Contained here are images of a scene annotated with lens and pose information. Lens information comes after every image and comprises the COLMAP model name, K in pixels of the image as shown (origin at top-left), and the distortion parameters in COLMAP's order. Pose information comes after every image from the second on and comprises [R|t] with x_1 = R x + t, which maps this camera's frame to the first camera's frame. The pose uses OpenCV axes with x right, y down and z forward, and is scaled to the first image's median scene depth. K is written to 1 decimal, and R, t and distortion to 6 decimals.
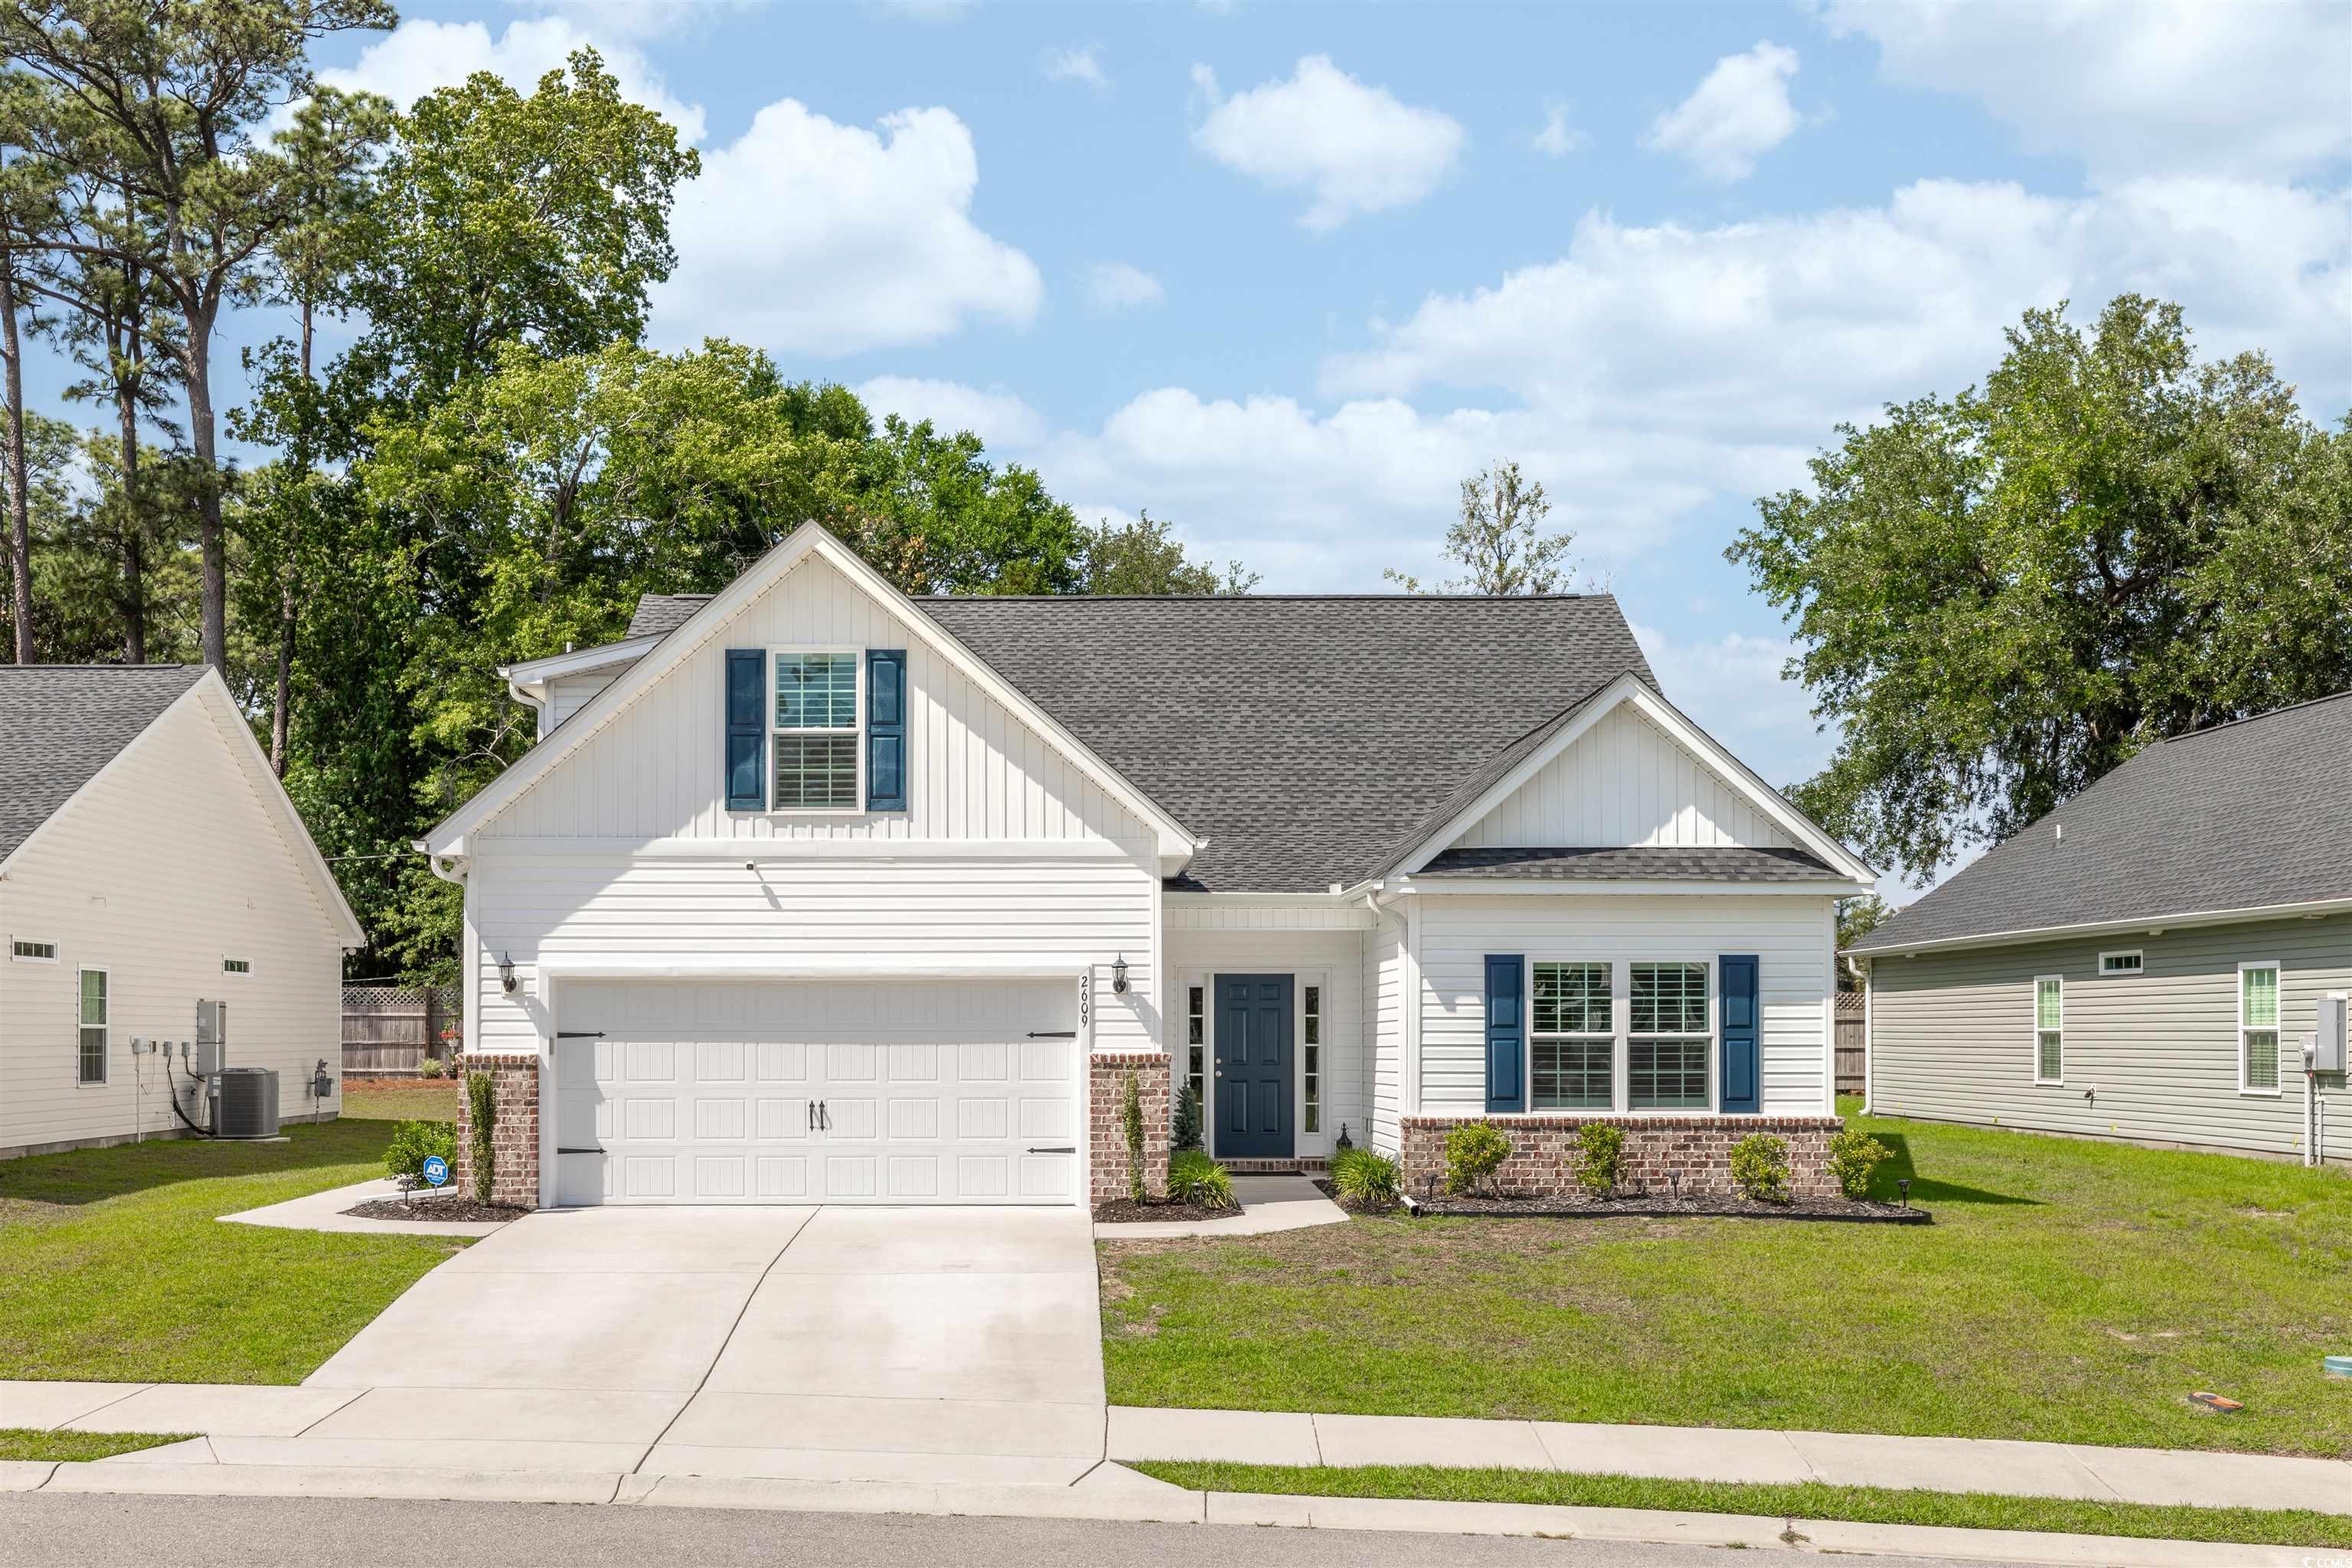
lens RADIAL K [[2243.5, 0, 1035.6], [0, 2243.5, 903.8], [0, 0, 1]] dist [0.023888, 0.000000]
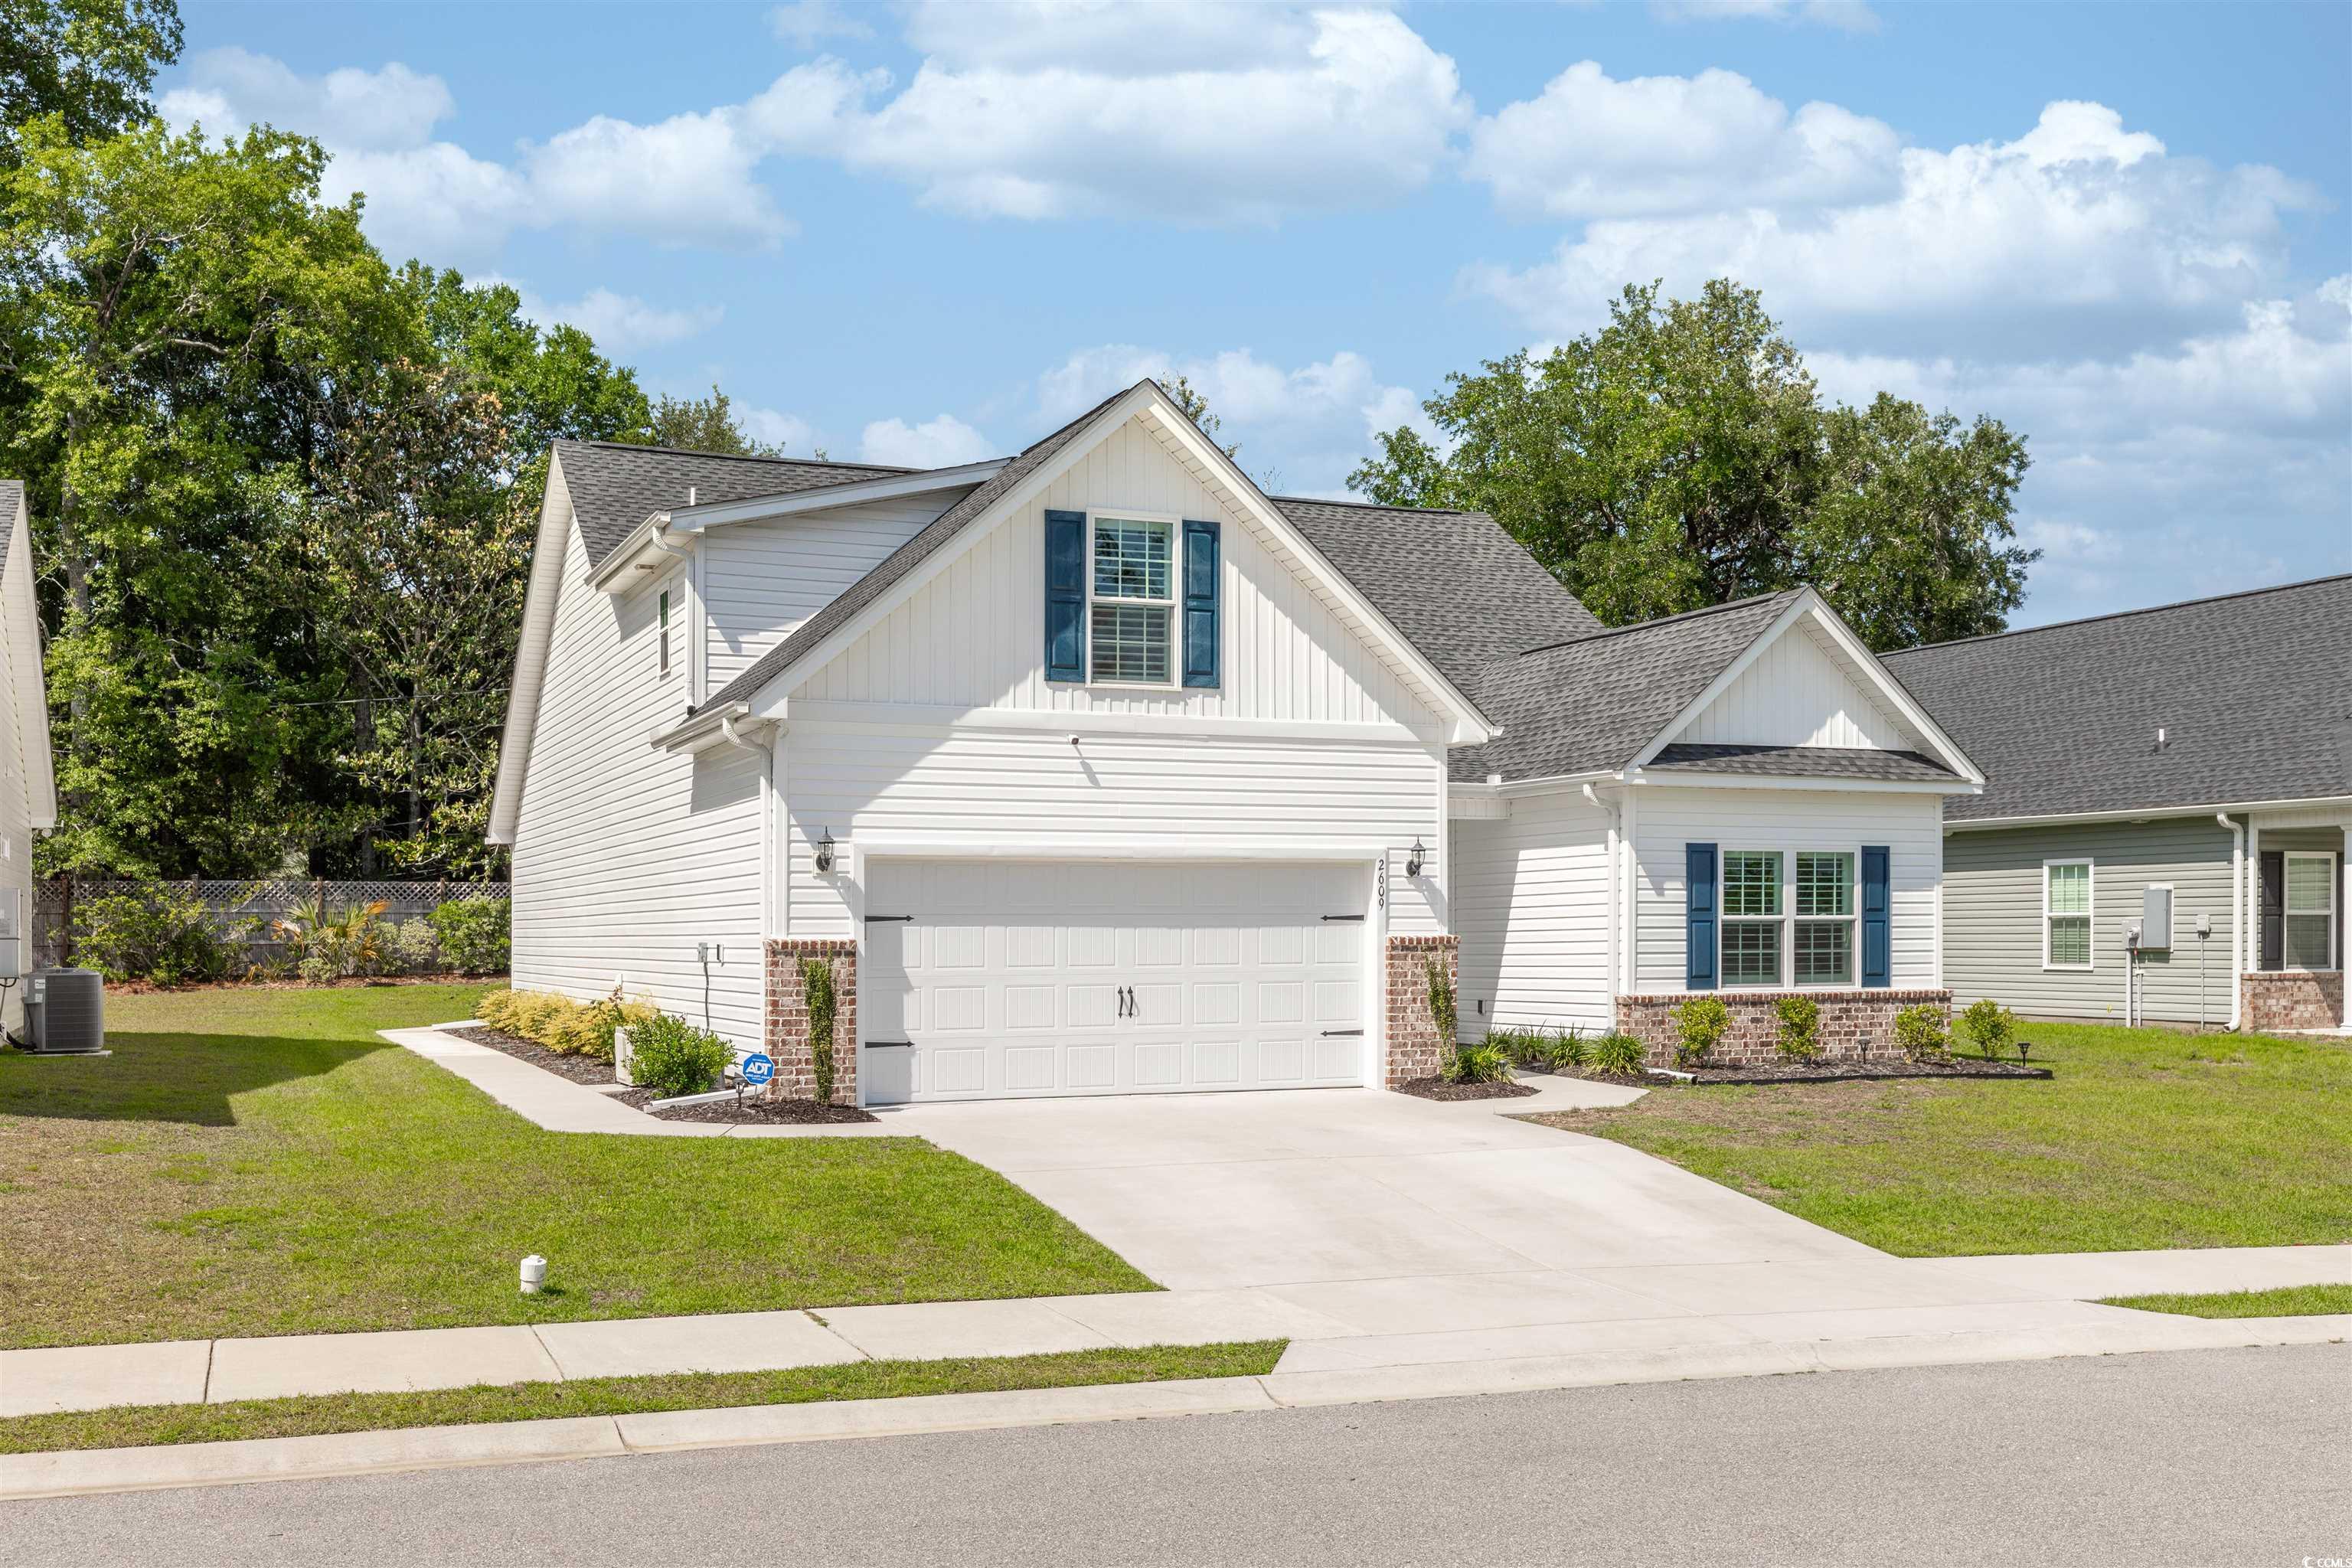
lens RADIAL K [[2243.5, 0, 1185.5], [0, 2243.5, 833.2], [0, 0, 1]] dist [0.023888, 0.000000]
pose [[0.920257, 0.013436, 0.391083, -0.445818], [-0.017767, 0.999814, 0.007459, 0.014362], [-0.390910, -0.013813, 0.920325, 0.106305]]
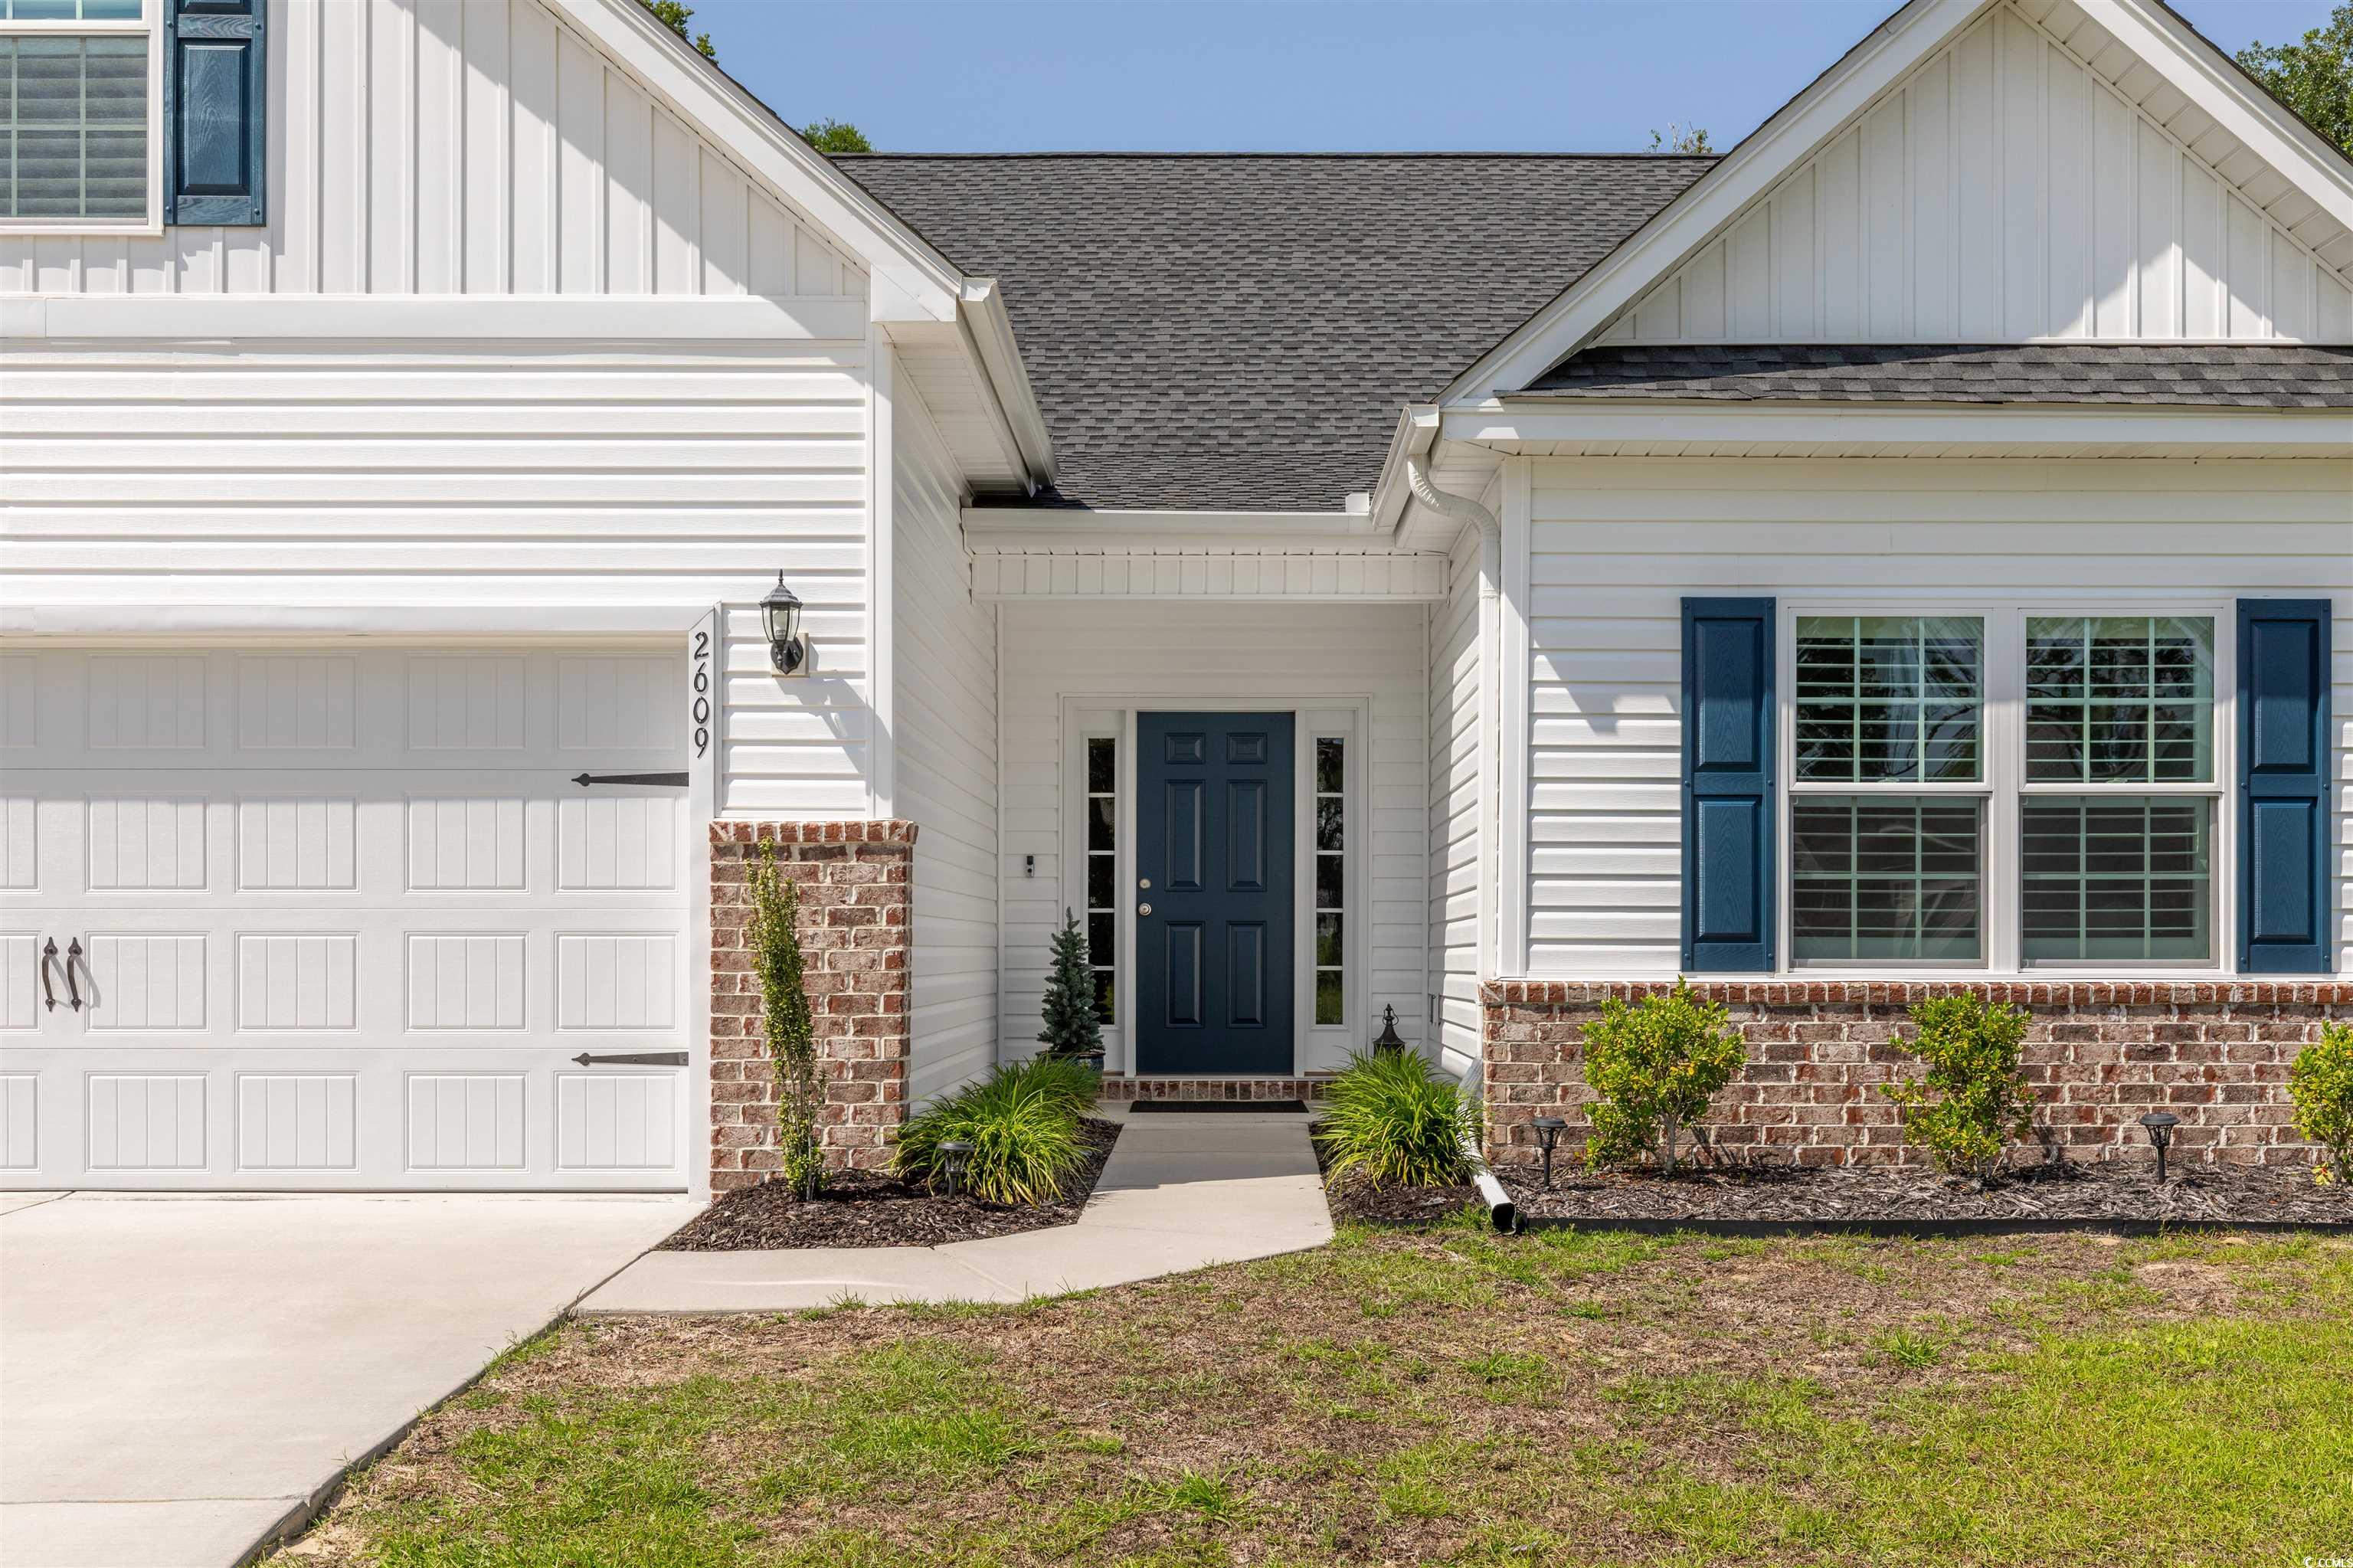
lens RADIAL K [[2295.0, 0, 1178.7], [0, 2295.0, 851.1], [0, 0, 1]] dist [0.007189, 0.000000]
pose [[0.999991, 0.001750, -0.003822, 0.108304], [-0.001678, 0.999826, 0.018586, 0.063080], [0.003854, -0.018579, 0.999820, 0.573860]]
